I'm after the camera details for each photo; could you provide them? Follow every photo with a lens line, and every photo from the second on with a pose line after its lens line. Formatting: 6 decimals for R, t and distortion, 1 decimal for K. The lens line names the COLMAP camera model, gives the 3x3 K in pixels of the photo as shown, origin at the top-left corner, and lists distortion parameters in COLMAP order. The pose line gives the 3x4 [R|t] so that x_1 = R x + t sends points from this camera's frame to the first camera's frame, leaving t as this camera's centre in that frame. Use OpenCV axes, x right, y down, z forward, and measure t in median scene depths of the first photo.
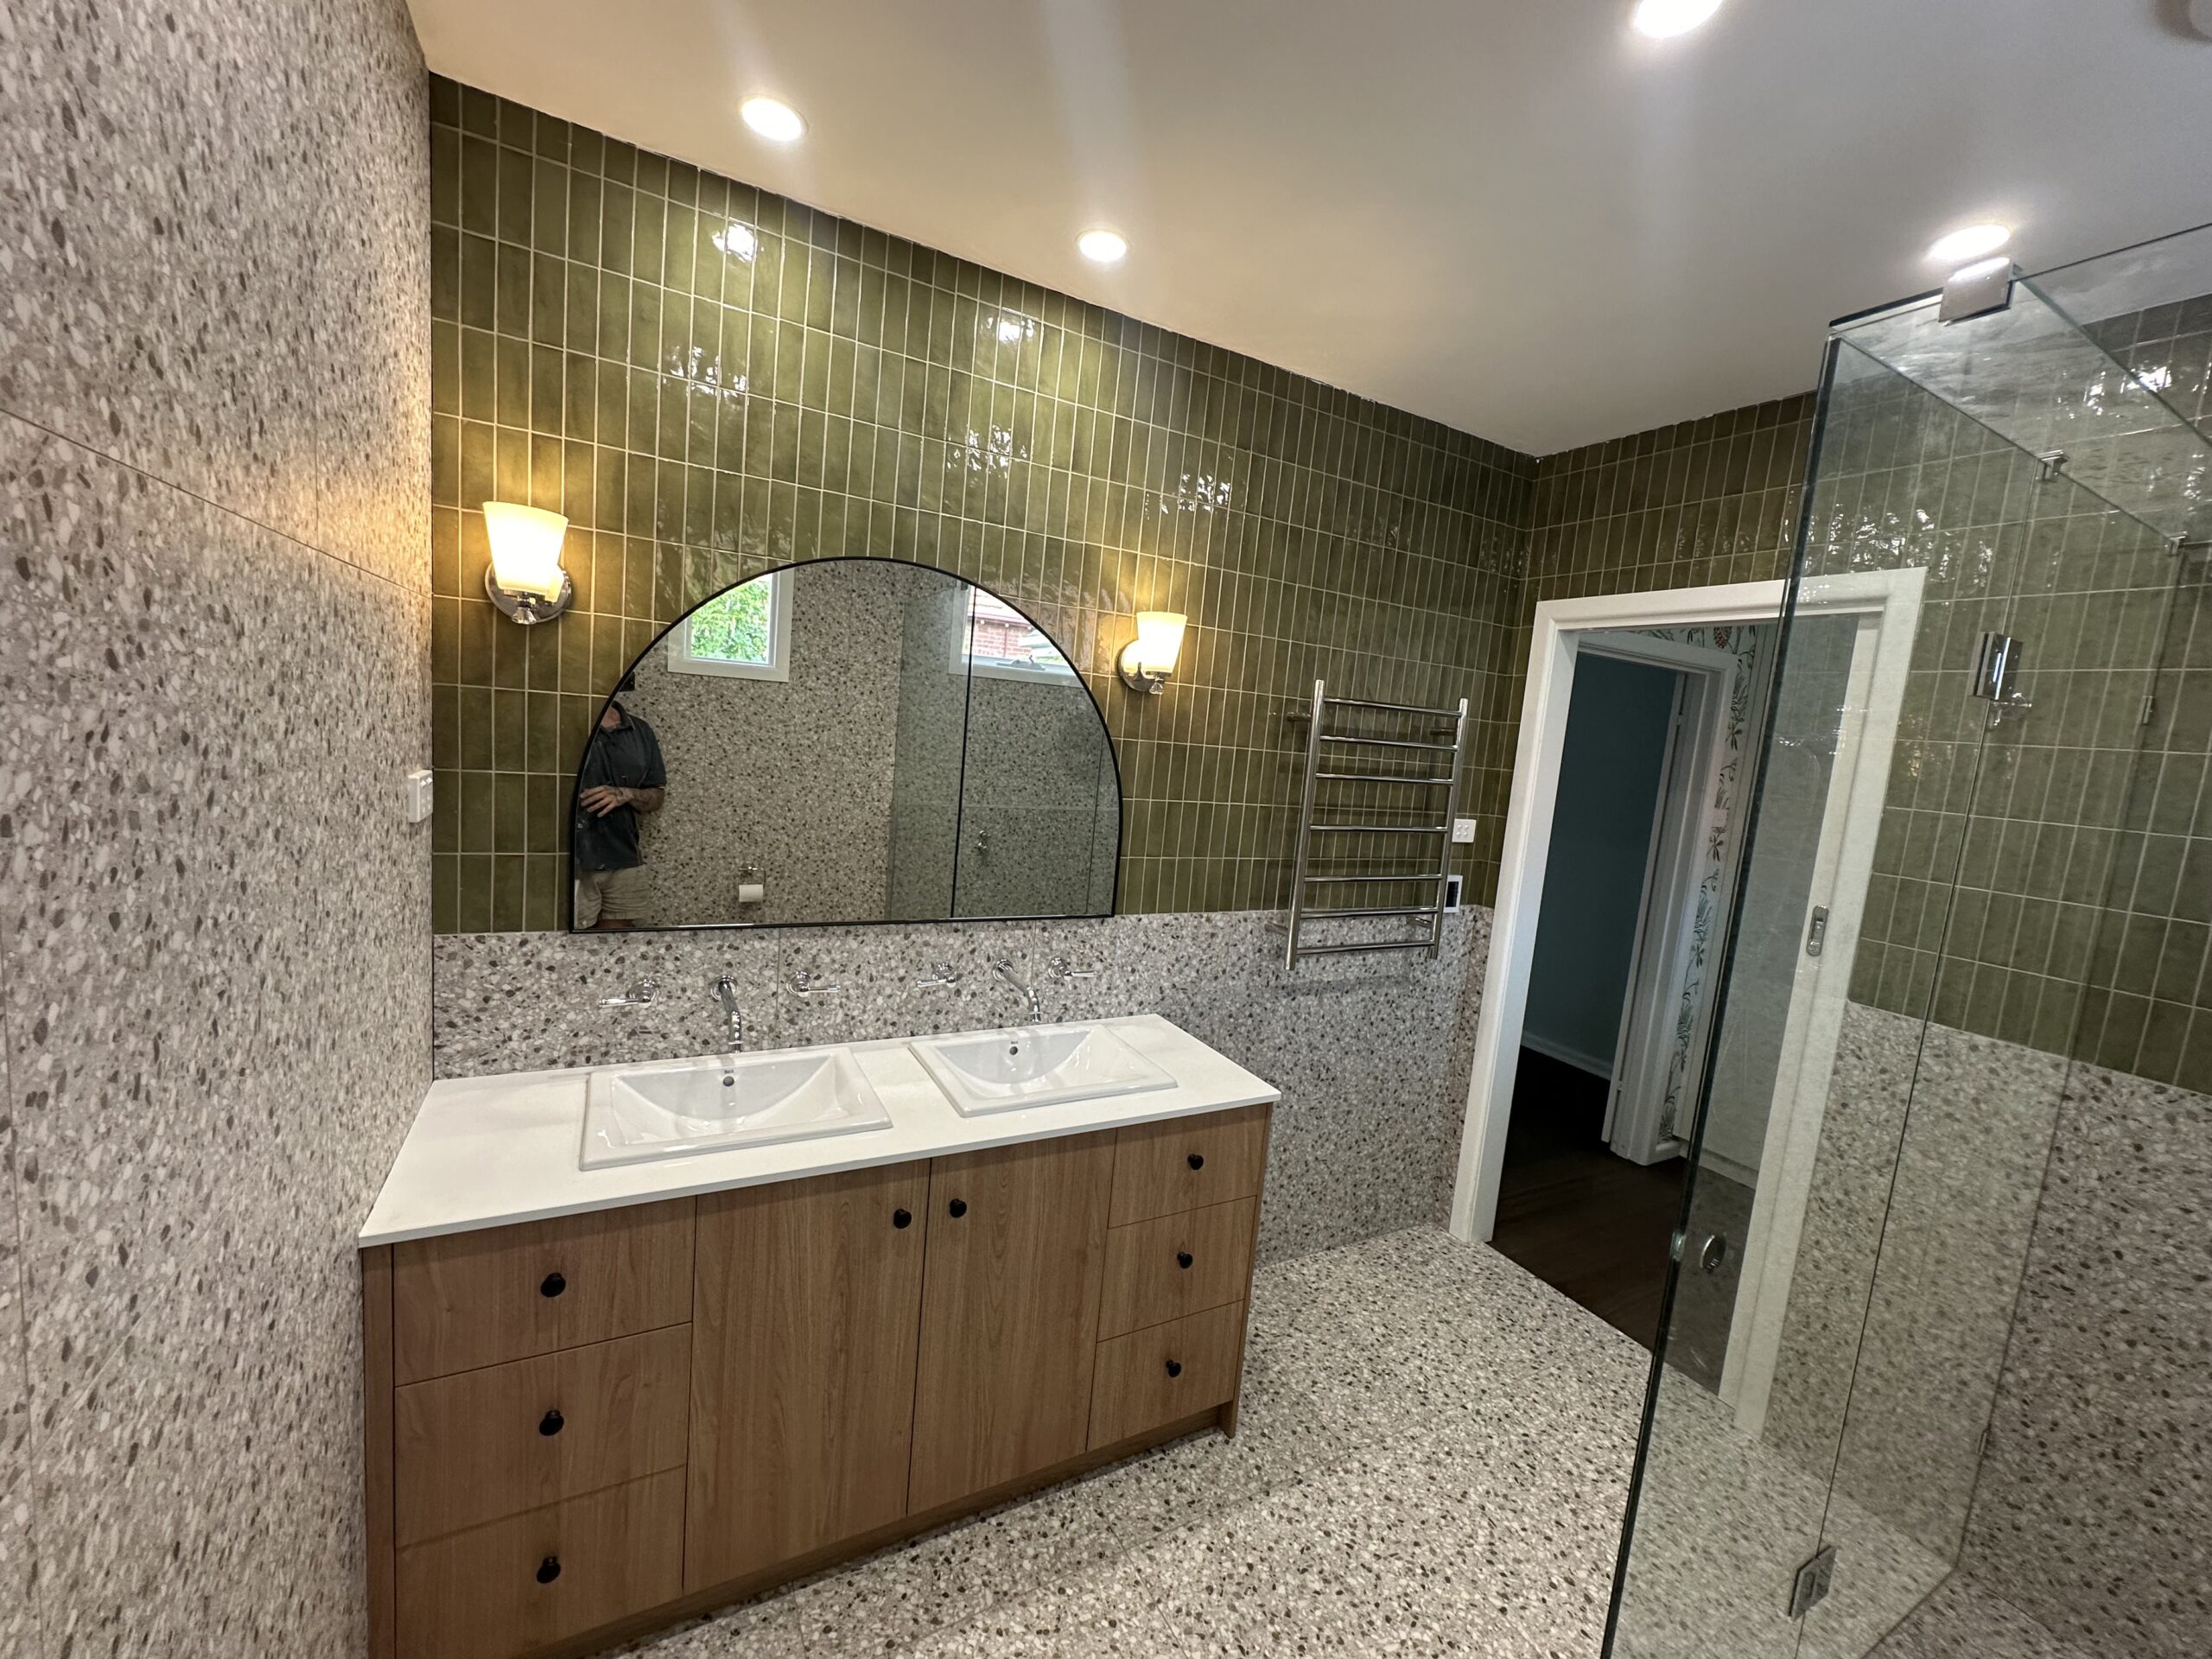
lens RADIAL K [[883.3, 0, 1106.0], [0, 883.3, 829.5], [0, 0, 1]] dist [-0.001771, 0.000276]
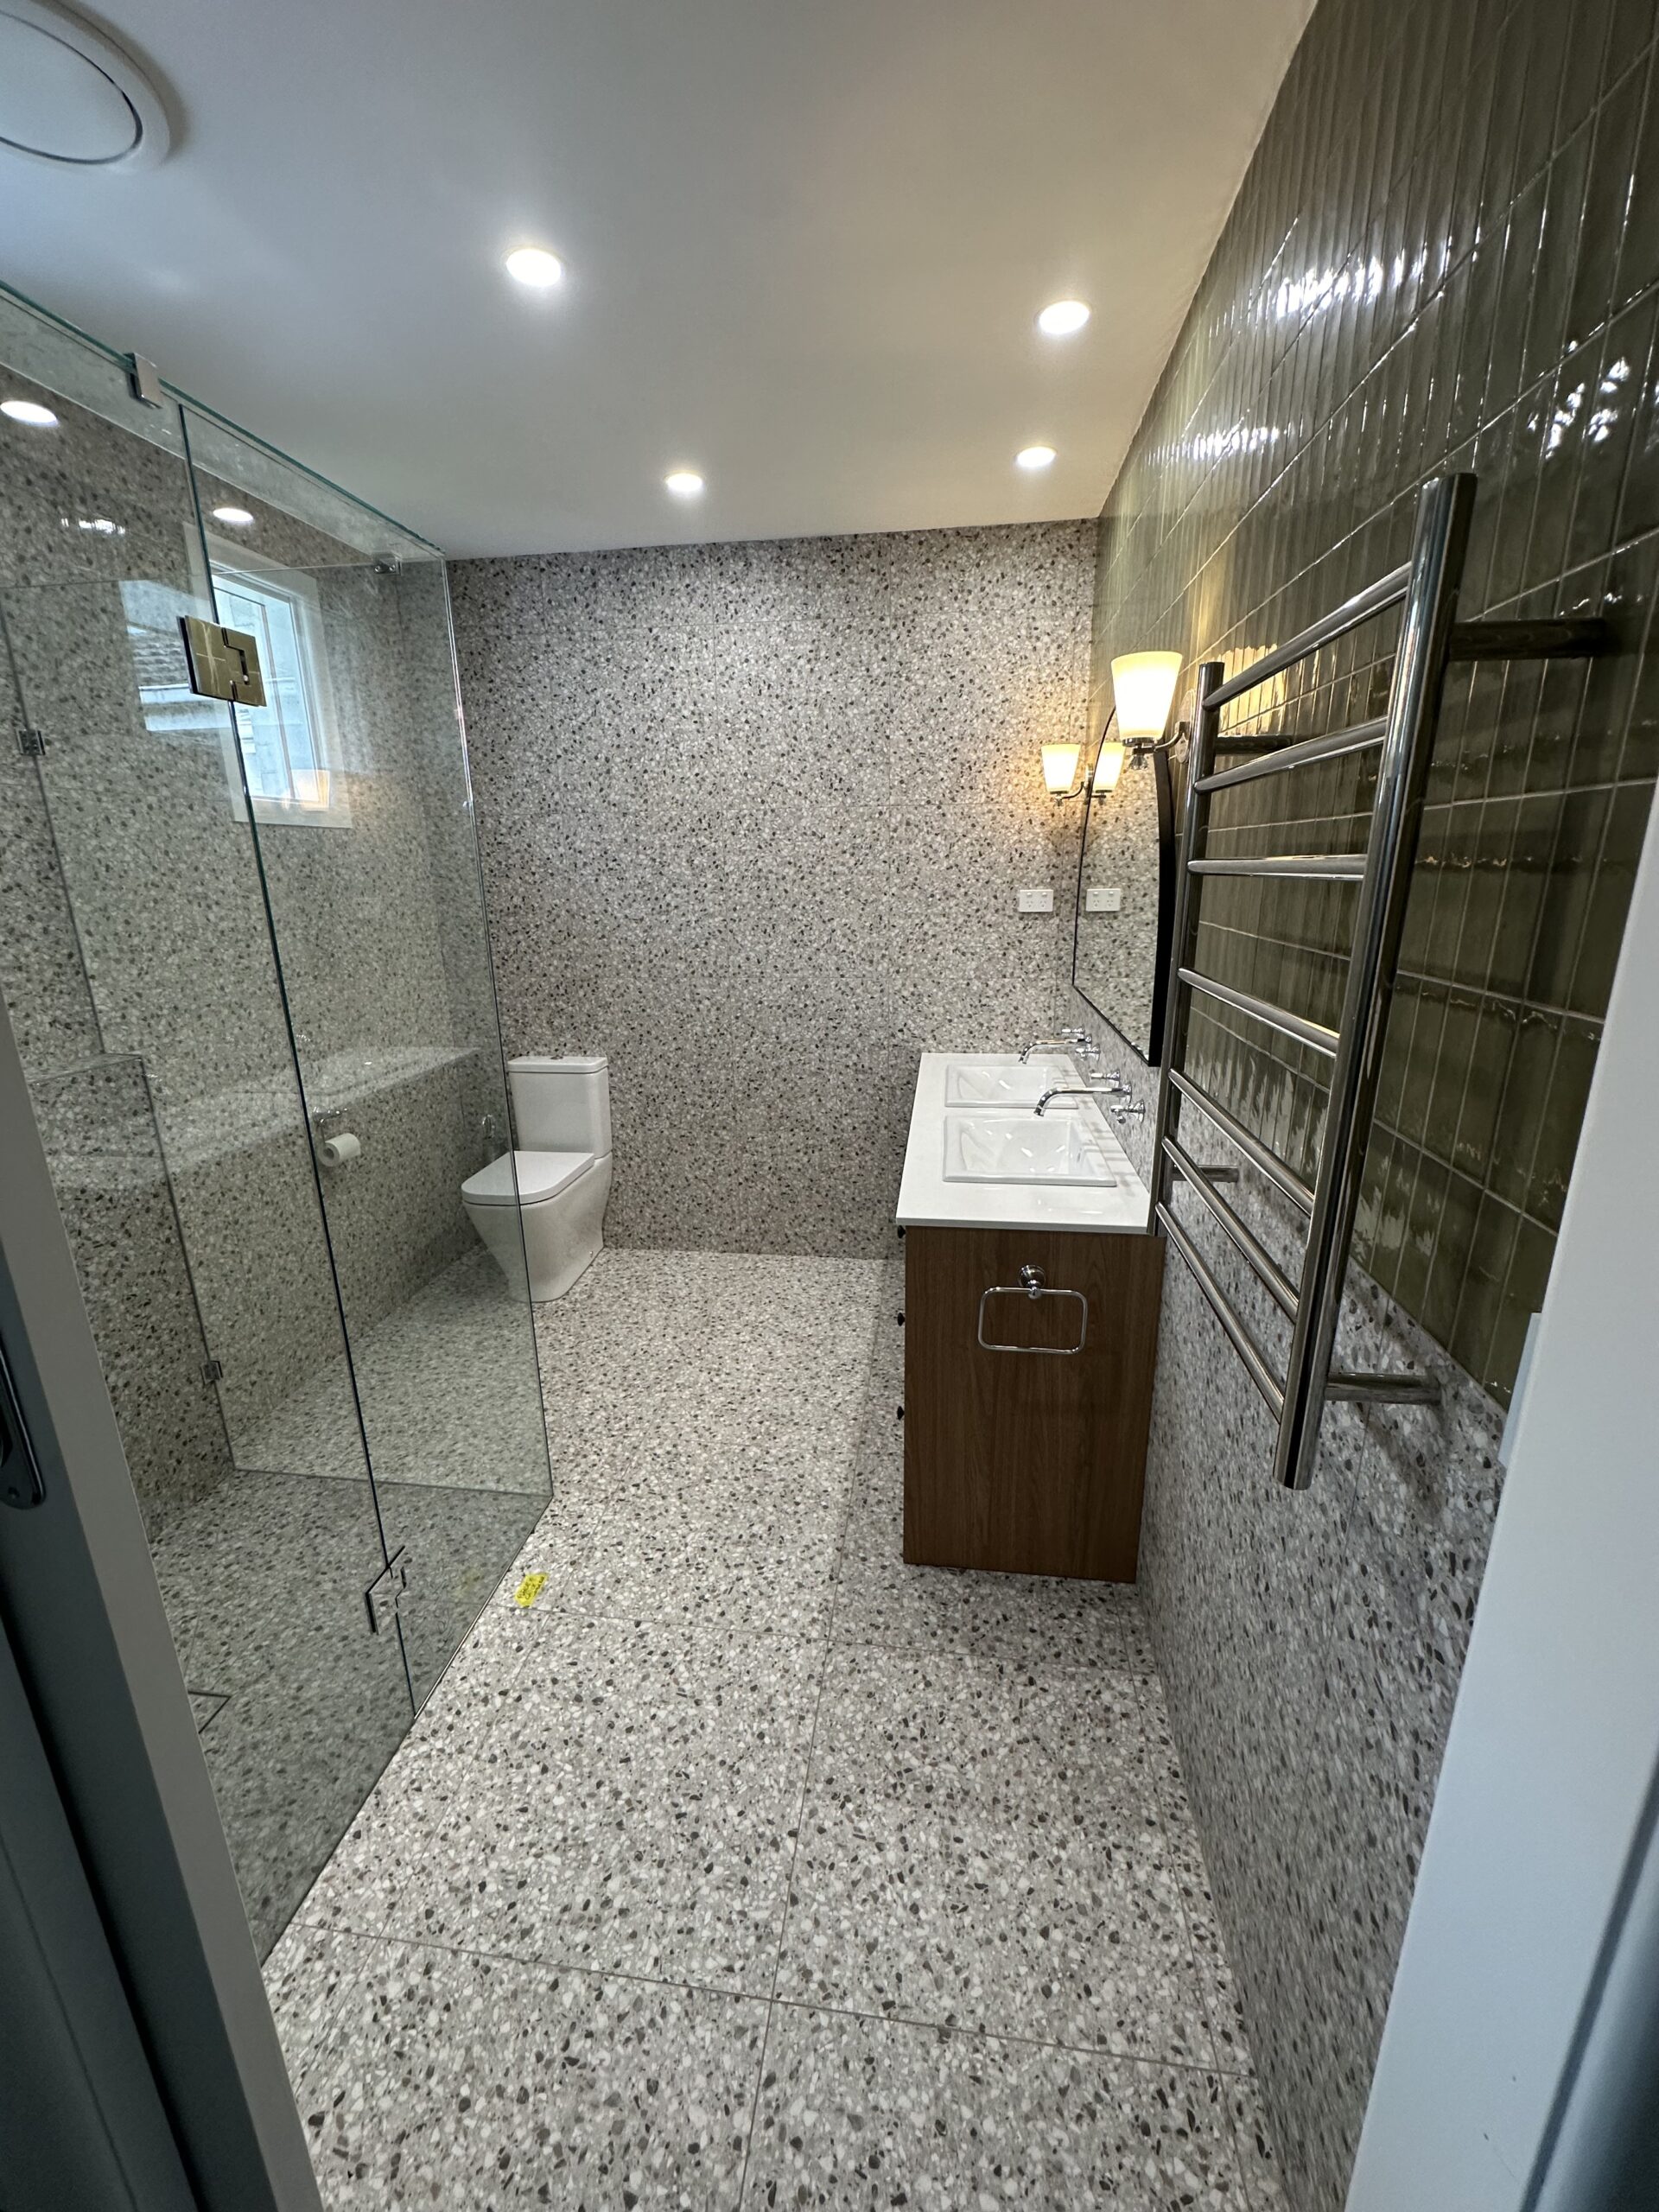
lens RADIAL K [[883.3, 0, 825.2], [0, 883.3, 1105.0], [0, 0, 1]] dist [-0.001771, 0.000276]
pose [[-0.590495, 0.136994, -0.795329, 1.097583], [-0.129244, 0.956716, 0.260750, -0.048809], [0.796625, 0.256763, -0.547230, 1.620381]]
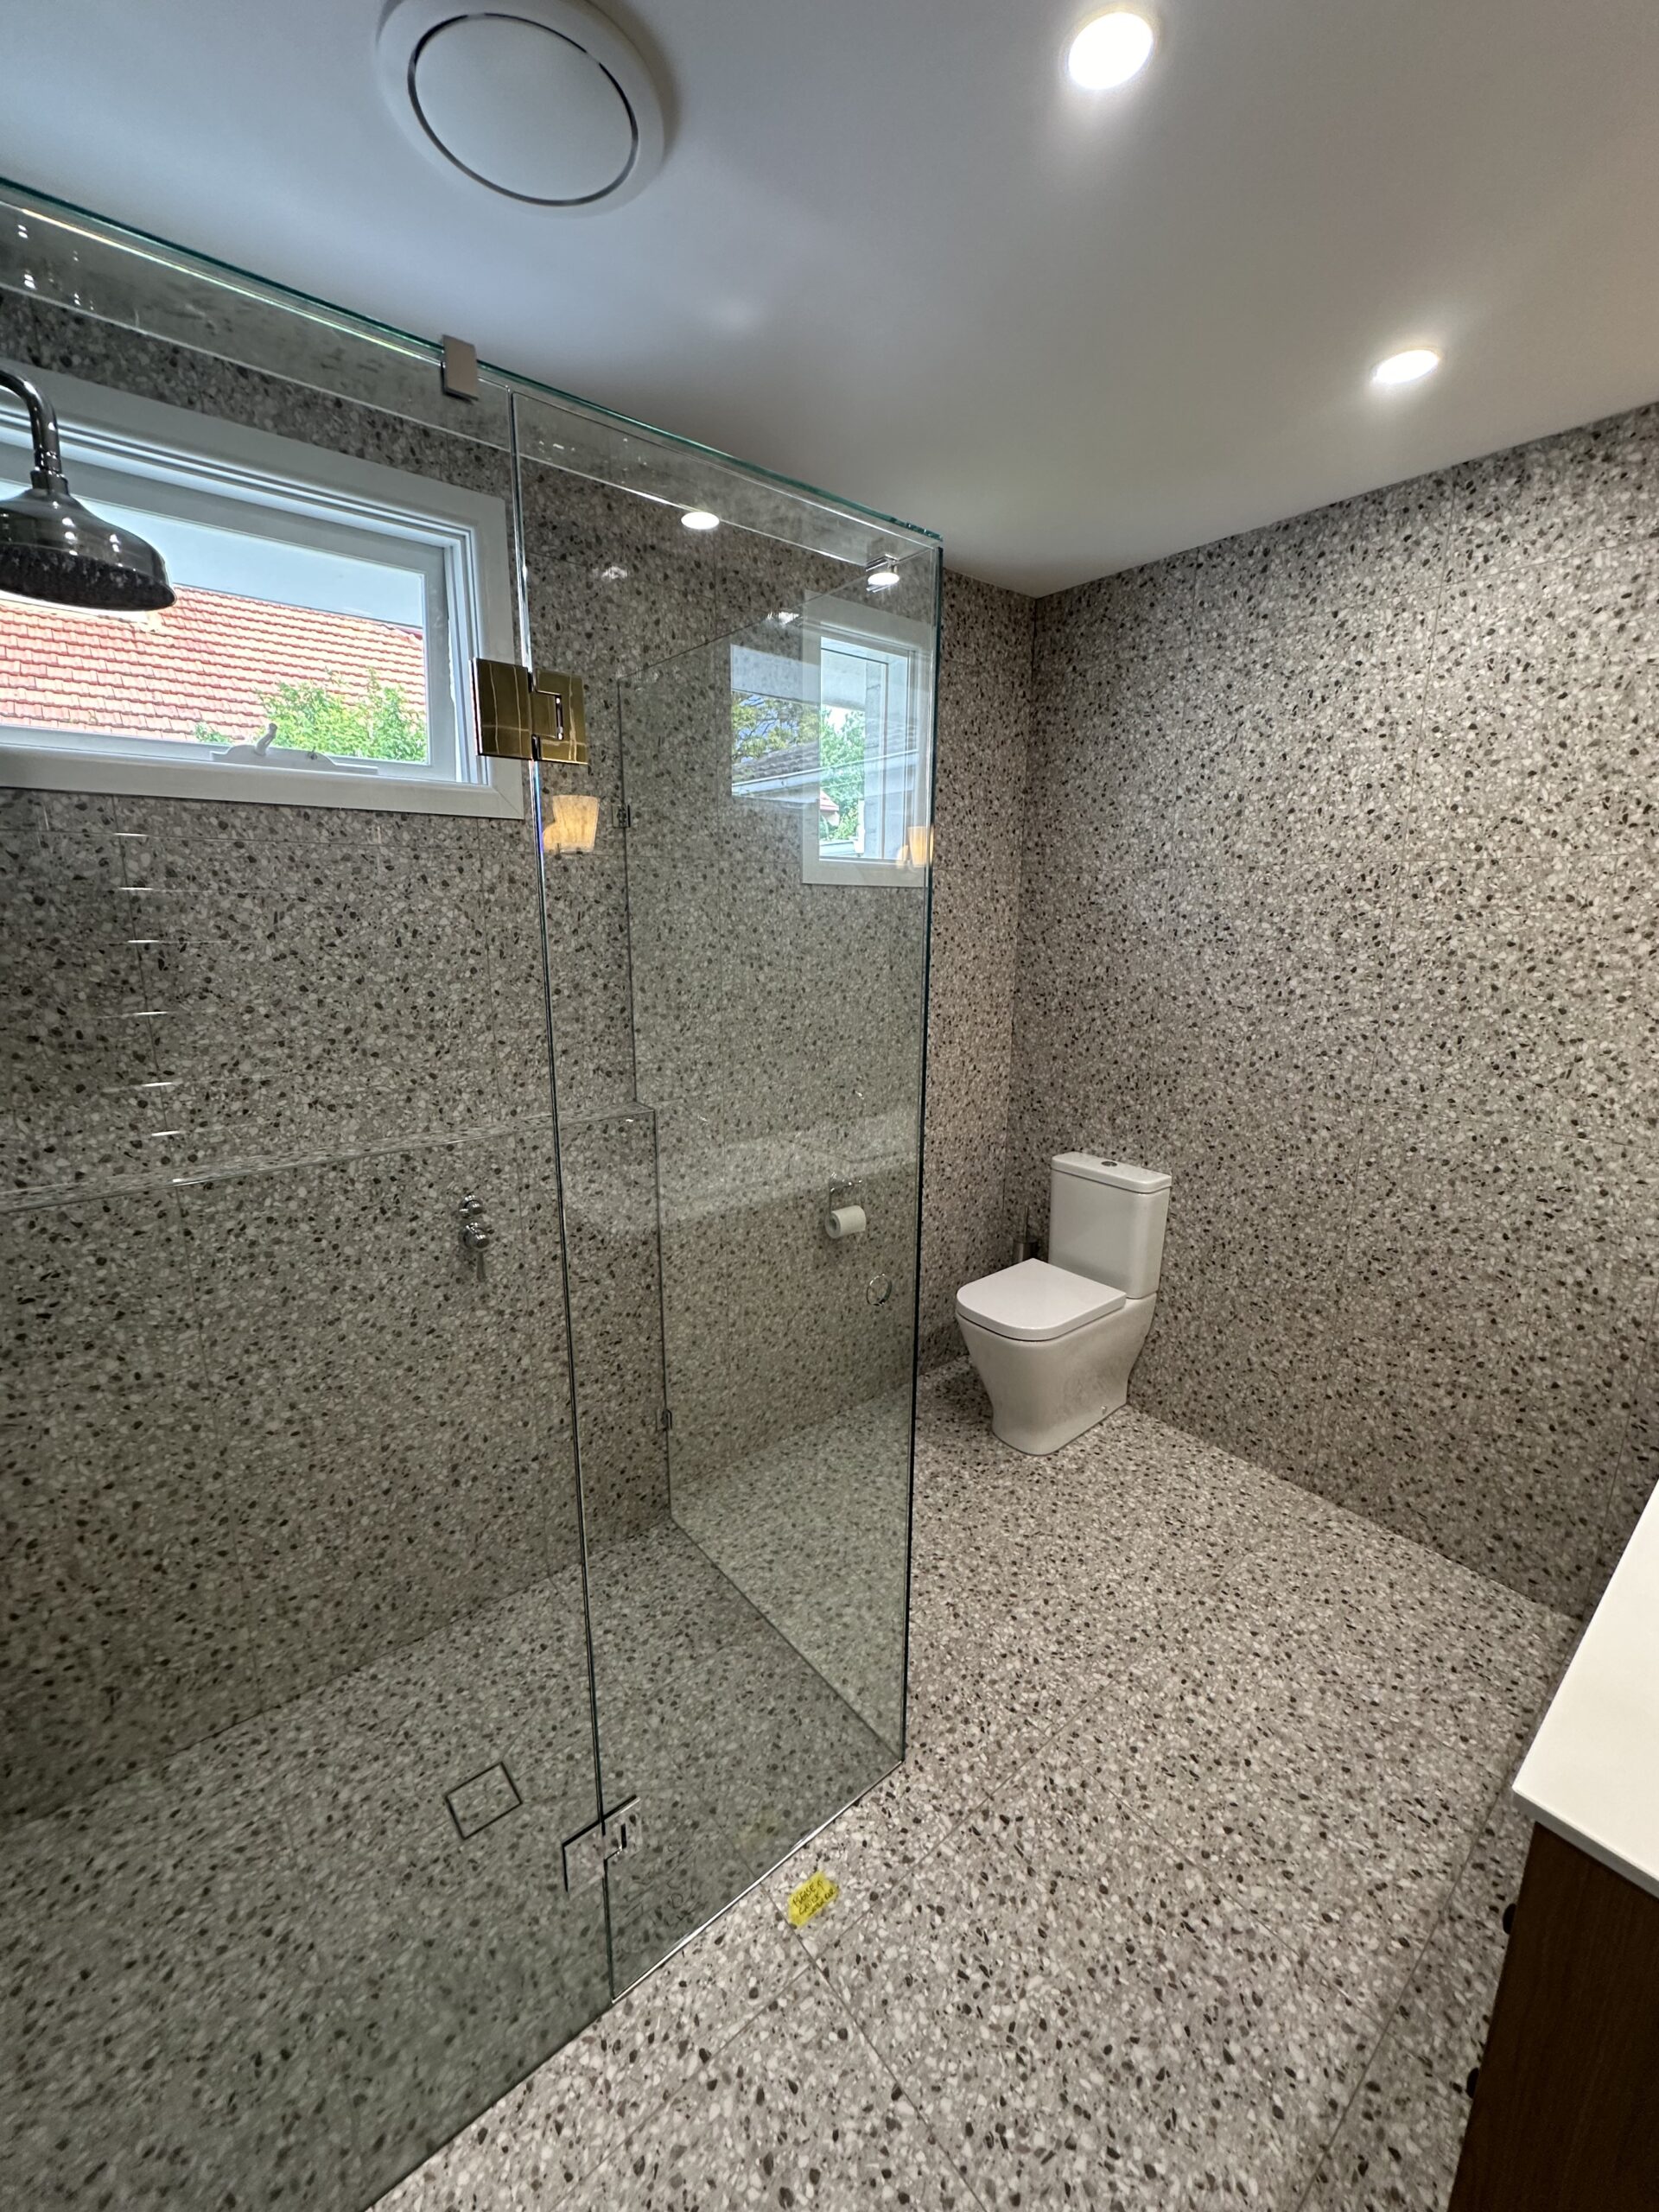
lens RADIAL K [[883.3, 0, 825.2], [0, 883.3, 1105.0], [0, 0, 1]] dist [-0.001771, 0.000276]
pose [[-0.977620, -0.050451, -0.204241, 0.696718], [-0.113600, 0.943714, 0.310642, -0.100786], [0.177073, 0.326892, -0.928325, 1.396727]]
